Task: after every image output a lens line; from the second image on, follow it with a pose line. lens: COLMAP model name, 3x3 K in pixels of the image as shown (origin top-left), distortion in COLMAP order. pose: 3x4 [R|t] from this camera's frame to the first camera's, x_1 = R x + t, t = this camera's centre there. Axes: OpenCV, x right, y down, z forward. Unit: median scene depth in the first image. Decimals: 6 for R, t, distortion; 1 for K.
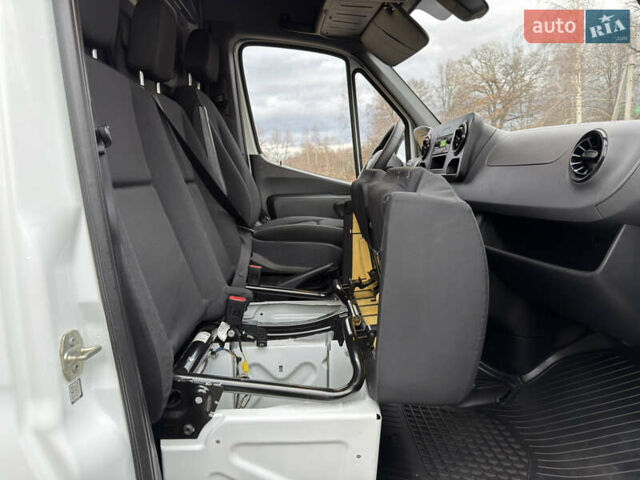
lens RADIAL K [[472.7, 0, 320.0], [0, 472.7, 240.0], [0, 0, 1]] dist [0.005755, -0.004084]
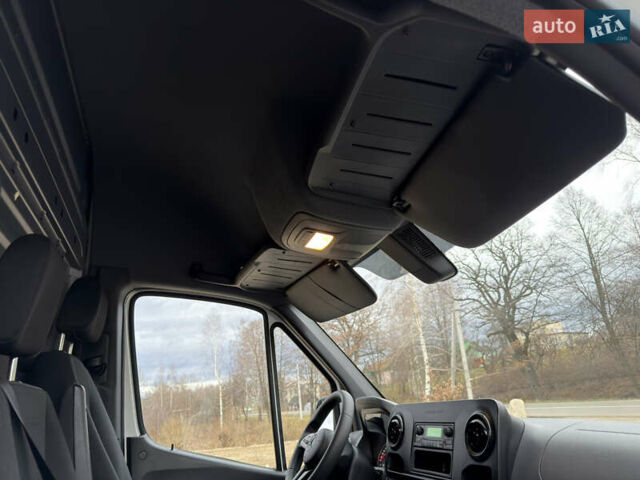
lens RADIAL K [[458.1, 0, 320.0], [0, 458.1, 240.0], [0, 0, 1]] dist [0.049002, -0.003445]
pose [[0.957258, 0.062647, 0.282371, -0.091703], [0.078478, 0.883384, -0.462033, -0.100518], [-0.278386, 0.464445, 0.840709, 0.195604]]
